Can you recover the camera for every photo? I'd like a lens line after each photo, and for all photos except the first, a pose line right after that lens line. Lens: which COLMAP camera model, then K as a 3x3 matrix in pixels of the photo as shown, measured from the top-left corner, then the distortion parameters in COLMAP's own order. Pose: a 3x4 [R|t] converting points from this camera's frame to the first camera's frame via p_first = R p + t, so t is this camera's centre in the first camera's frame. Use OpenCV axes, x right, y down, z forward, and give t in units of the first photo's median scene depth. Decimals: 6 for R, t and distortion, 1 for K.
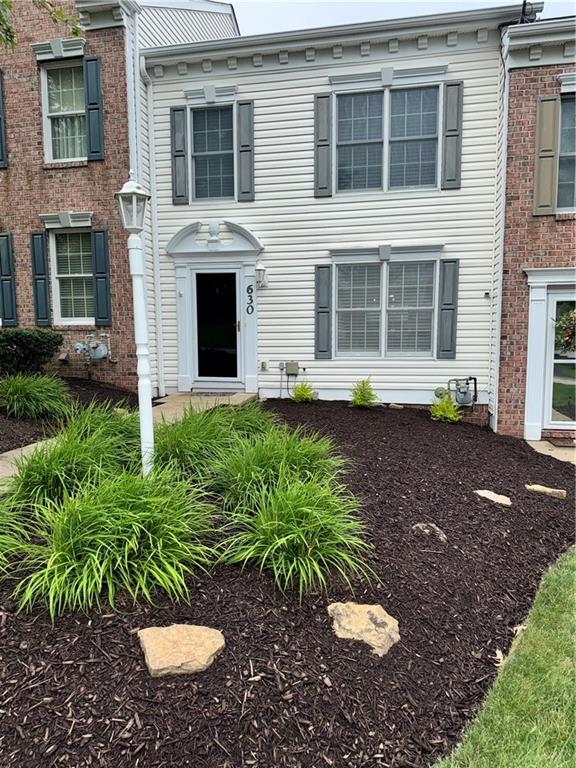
lens RADIAL K [[545.8, 0, 290.6], [0, 545.8, 387.3], [0, 0, 1]] dist [0.046396, -0.046948]
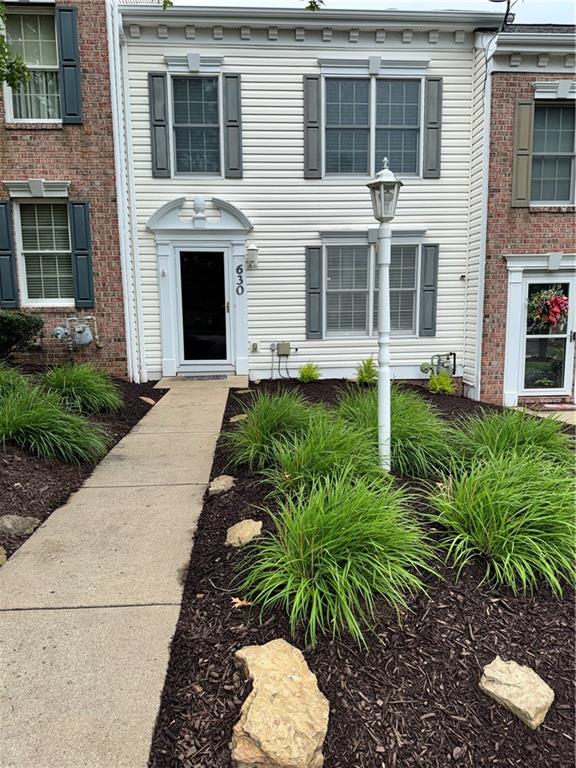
lens RADIAL K [[545.8, 0, 287.6], [0, 545.8, 380.2], [0, 0, 1]] dist [0.046396, -0.046948]
pose [[0.963855, -0.041617, 0.263156, -0.269376], [0.034175, 0.998878, 0.032796, -0.010283], [-0.264225, -0.022617, 0.964196, 0.027266]]
